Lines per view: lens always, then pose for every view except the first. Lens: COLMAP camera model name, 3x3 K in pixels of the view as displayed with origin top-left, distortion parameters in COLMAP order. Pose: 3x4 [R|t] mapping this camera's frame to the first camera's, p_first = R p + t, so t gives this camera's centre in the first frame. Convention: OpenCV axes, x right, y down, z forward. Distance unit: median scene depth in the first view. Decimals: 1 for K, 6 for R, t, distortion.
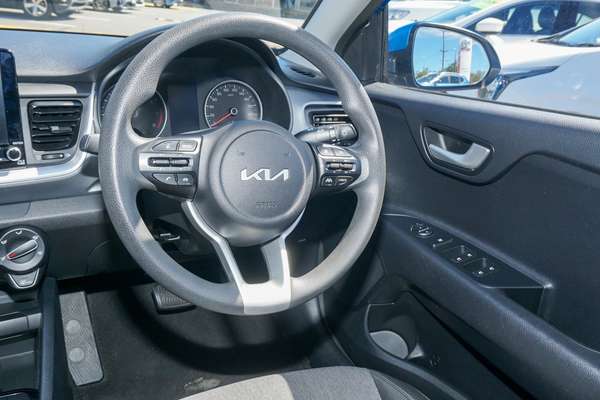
lens RADIAL K [[529.4, 0, 300.4], [0, 529.4, 198.2], [0, 0, 1]] dist [-0.012865, -0.016079]
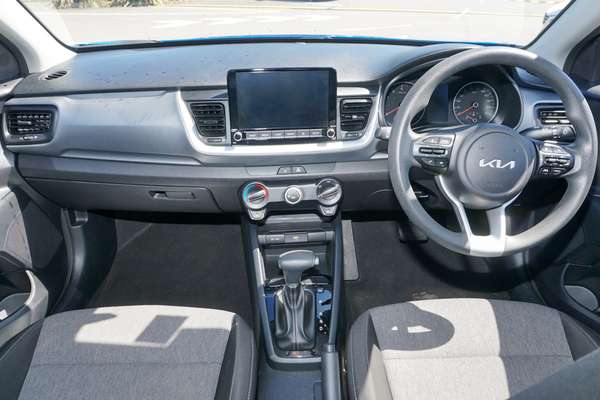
lens RADIAL K [[444.6, 0, 303.0], [0, 444.6, 203.5], [0, 0, 1]] dist [-0.036407, 0.015312]
pose [[0.895481, 0.130212, -0.425628, -0.011476], [-0.075123, 0.986748, 0.143822, -0.059872], [0.438715, -0.096815, 0.893396, -0.273175]]
